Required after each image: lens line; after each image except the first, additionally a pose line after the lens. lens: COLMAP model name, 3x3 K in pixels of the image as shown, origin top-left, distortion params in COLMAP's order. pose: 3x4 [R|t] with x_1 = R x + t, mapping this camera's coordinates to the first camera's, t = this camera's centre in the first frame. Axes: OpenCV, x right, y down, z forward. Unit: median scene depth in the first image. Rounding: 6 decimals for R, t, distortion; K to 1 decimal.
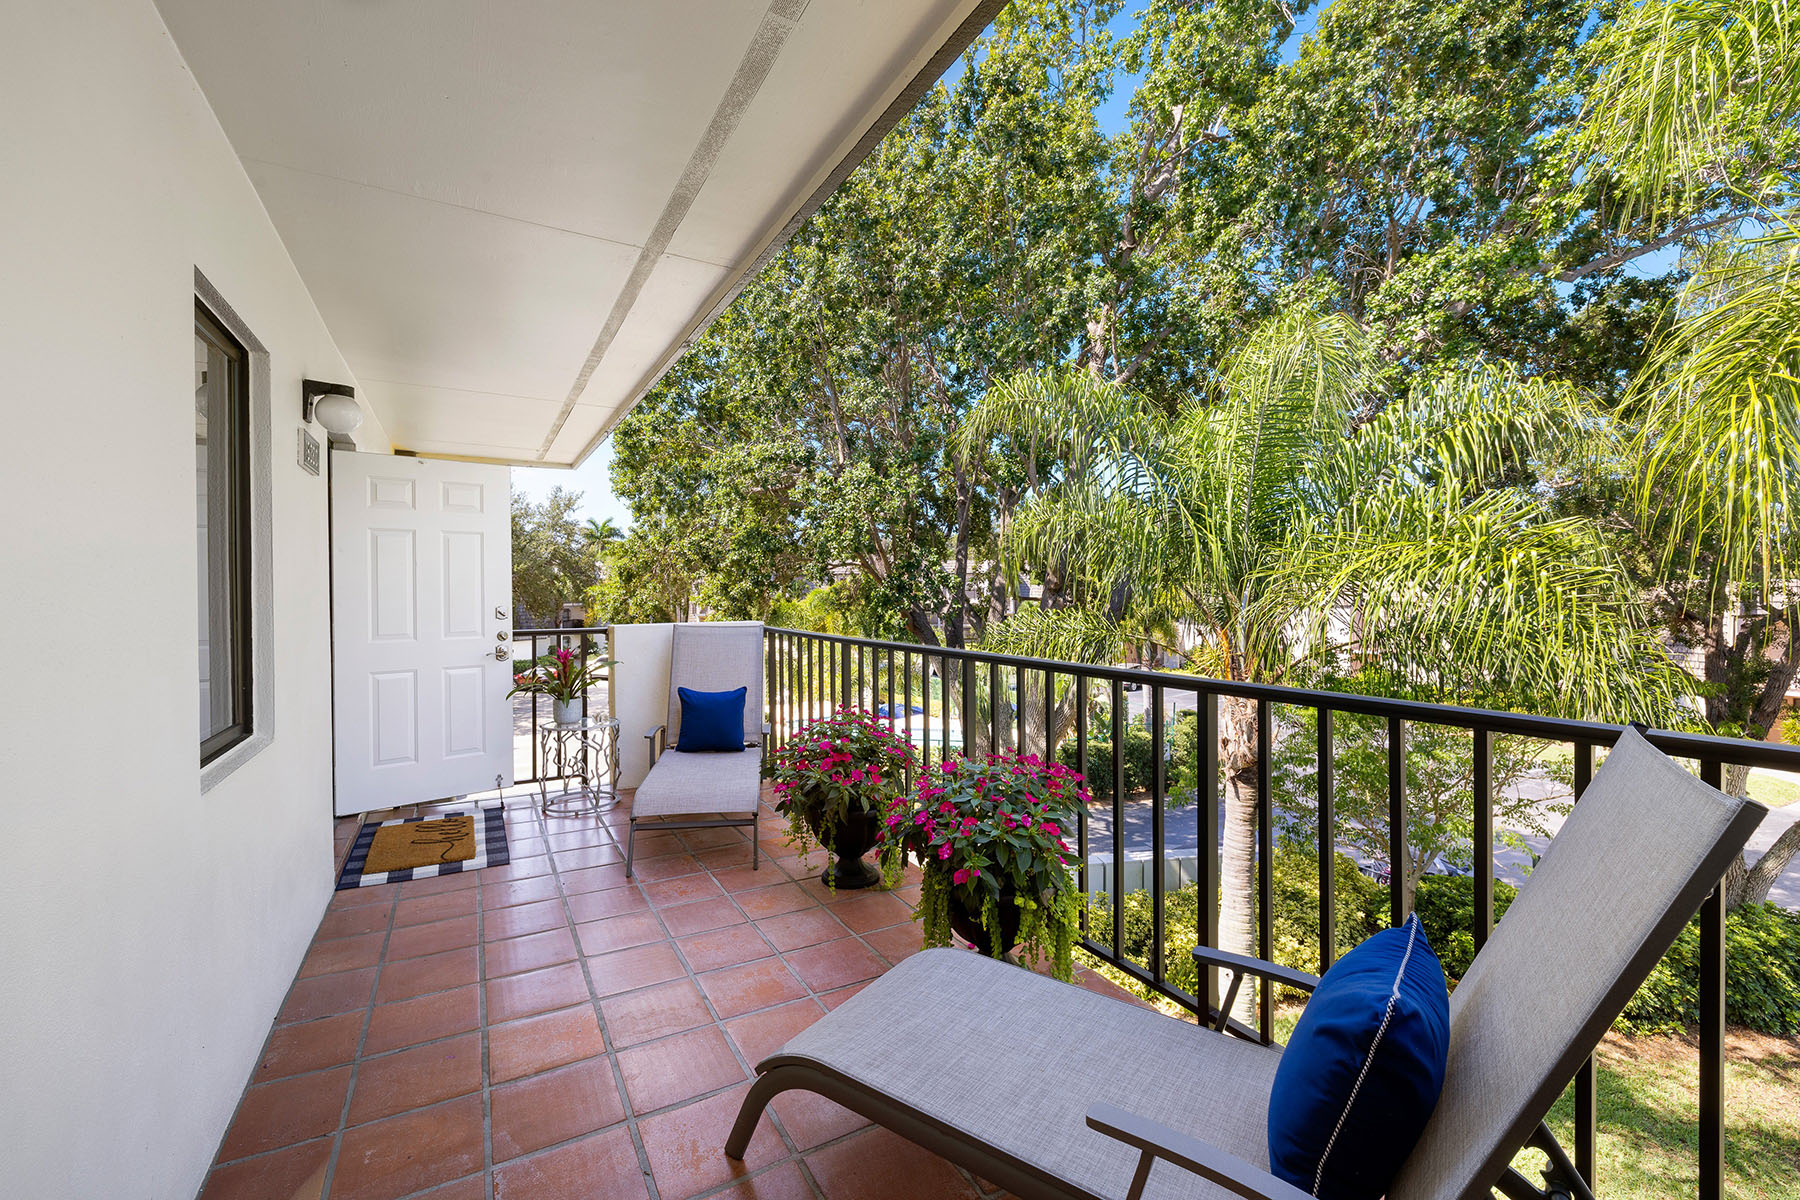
lens RADIAL K [[753.1, 0, 889.3], [0, 753.1, 592.4], [0, 0, 1]] dist [0.002463, -0.000058]
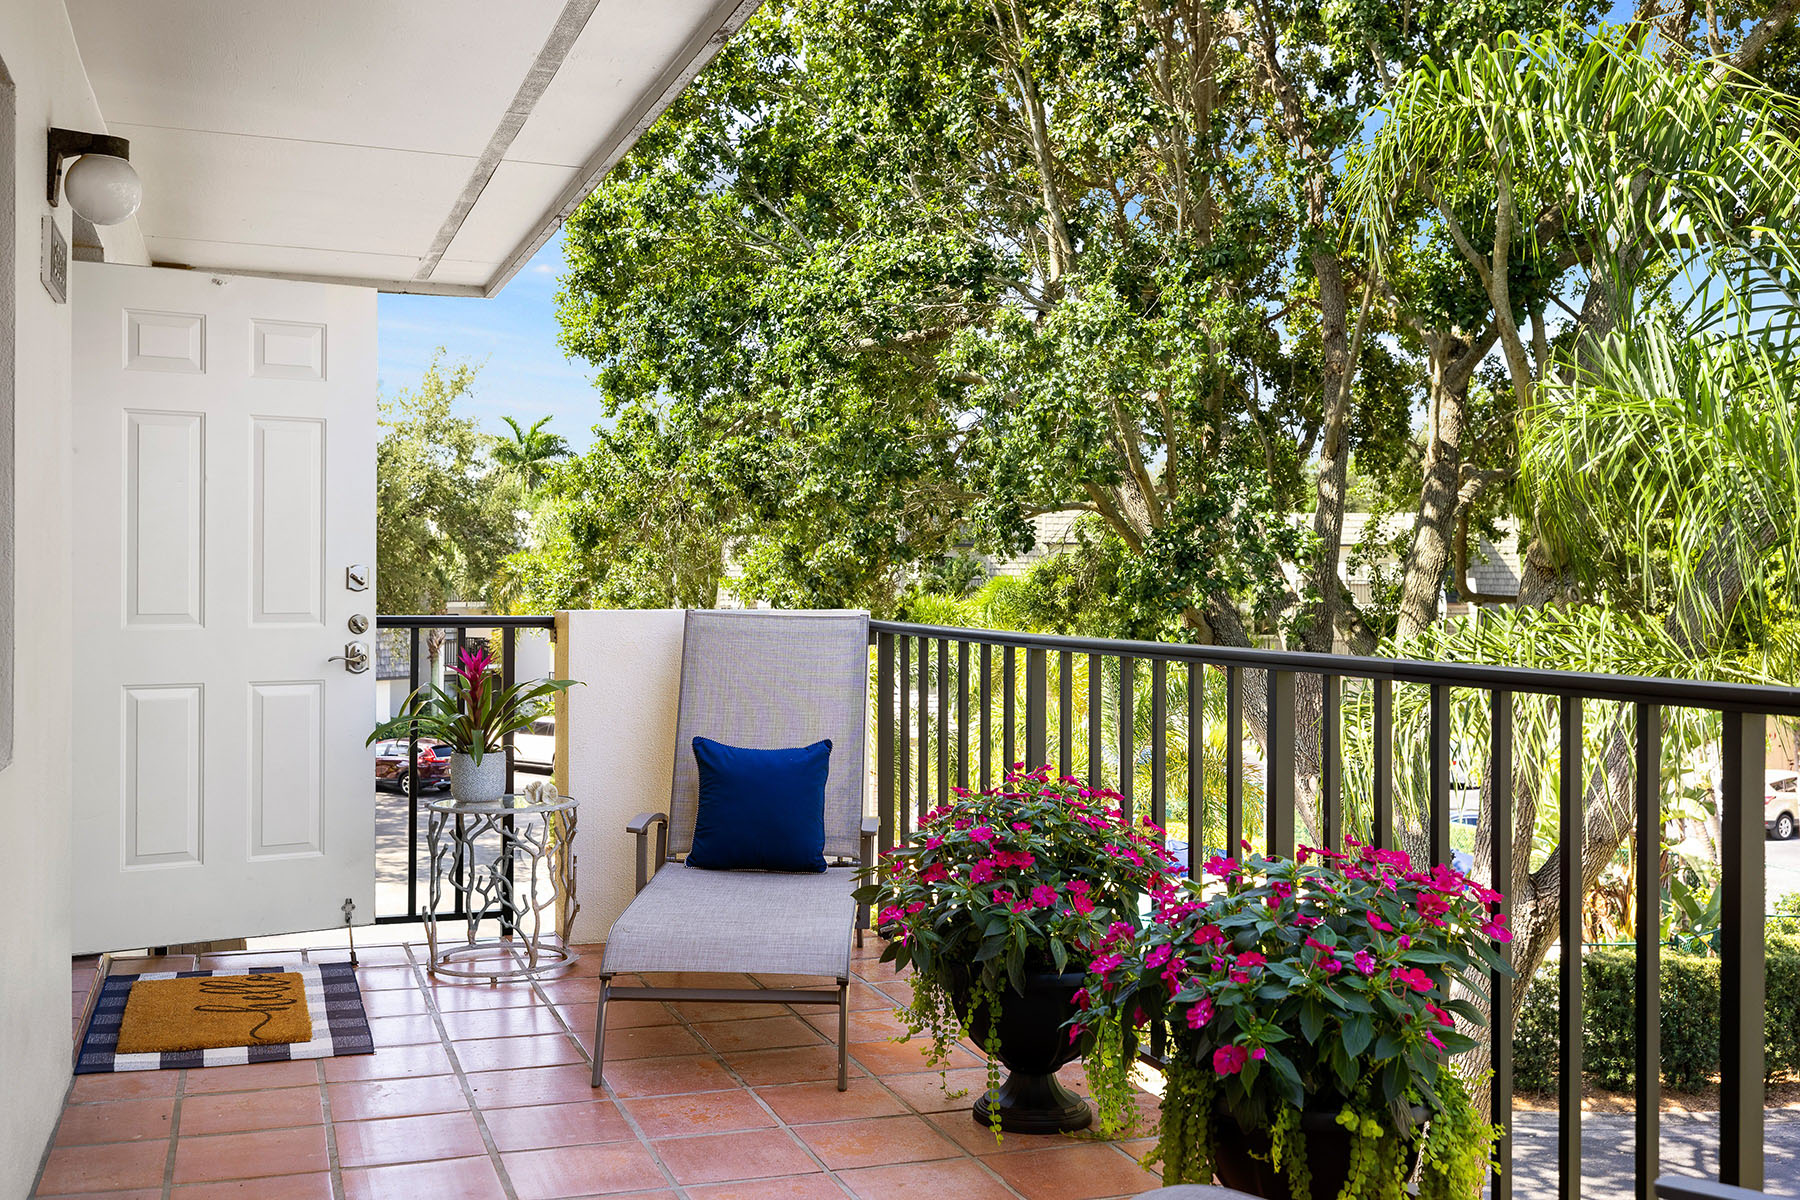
lens RADIAL K [[1846.6, 0, 900.0], [0, 1846.6, 600.0], [0, 0, 1]] dist [-0.008244, 0.011126]
pose [[0.987103, 0.011977, -0.159636, 0.039581], [-0.012918, 0.999905, -0.004856, 0.040636], [0.159562, 0.006855, 0.987164, -0.152766]]
